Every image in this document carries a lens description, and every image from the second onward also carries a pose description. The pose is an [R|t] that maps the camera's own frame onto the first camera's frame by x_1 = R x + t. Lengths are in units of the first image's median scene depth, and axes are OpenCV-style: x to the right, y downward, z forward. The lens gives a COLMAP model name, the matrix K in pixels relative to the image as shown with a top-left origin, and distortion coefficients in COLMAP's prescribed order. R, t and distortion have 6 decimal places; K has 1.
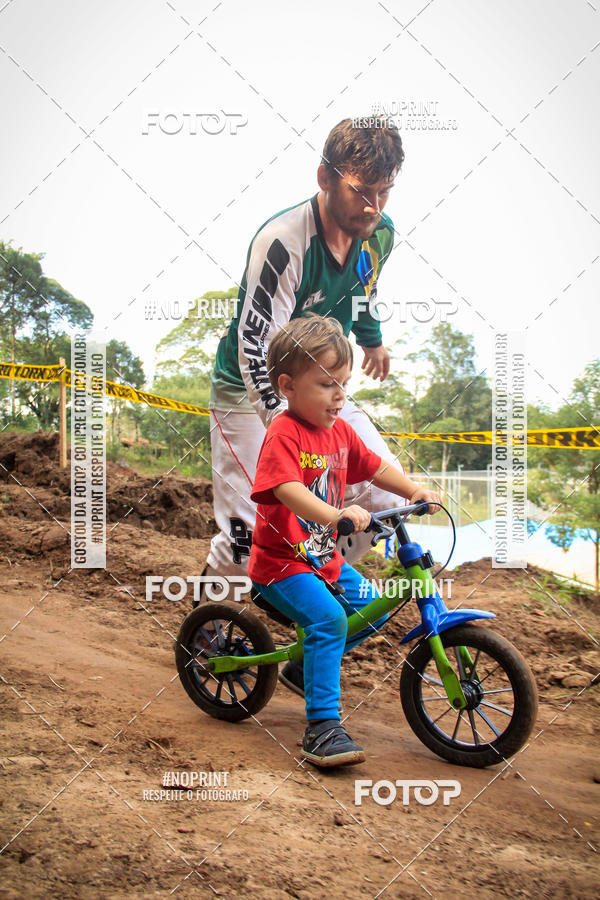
lens RADIAL K [[845.9, 0, 277.2], [0, 845.9, 469.4], [0, 0, 1]] dist [-0.082450, 0.000000]
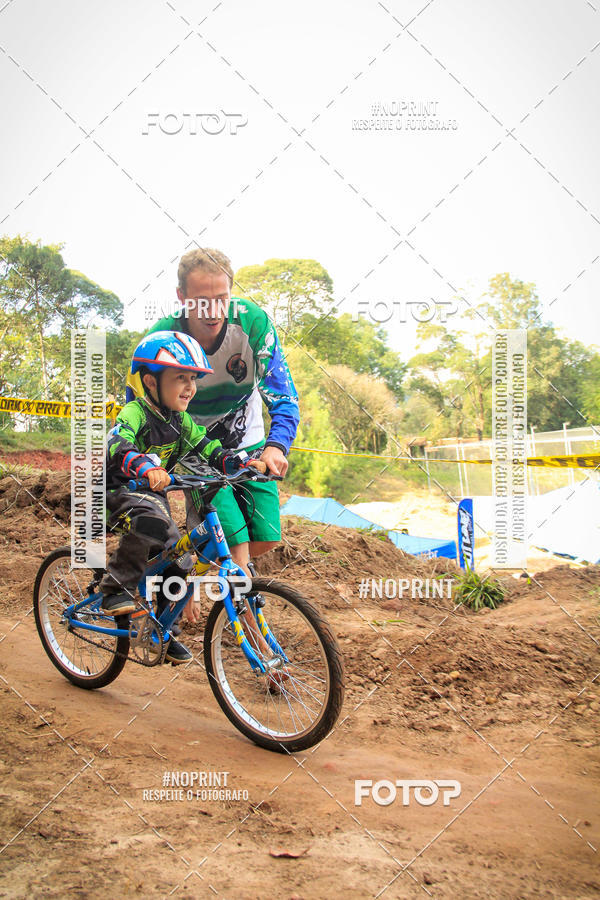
lens RADIAL K [[912.3, 0, 274.7], [0, 912.3, 473.3], [0, 0, 1]] dist [-0.028865, 0.000000]
pose [[0.993466, -0.092142, -0.067338, -0.000659], [0.093942, 0.995286, 0.024076, -0.103408], [0.064803, -0.030245, 0.997440, -0.137697]]
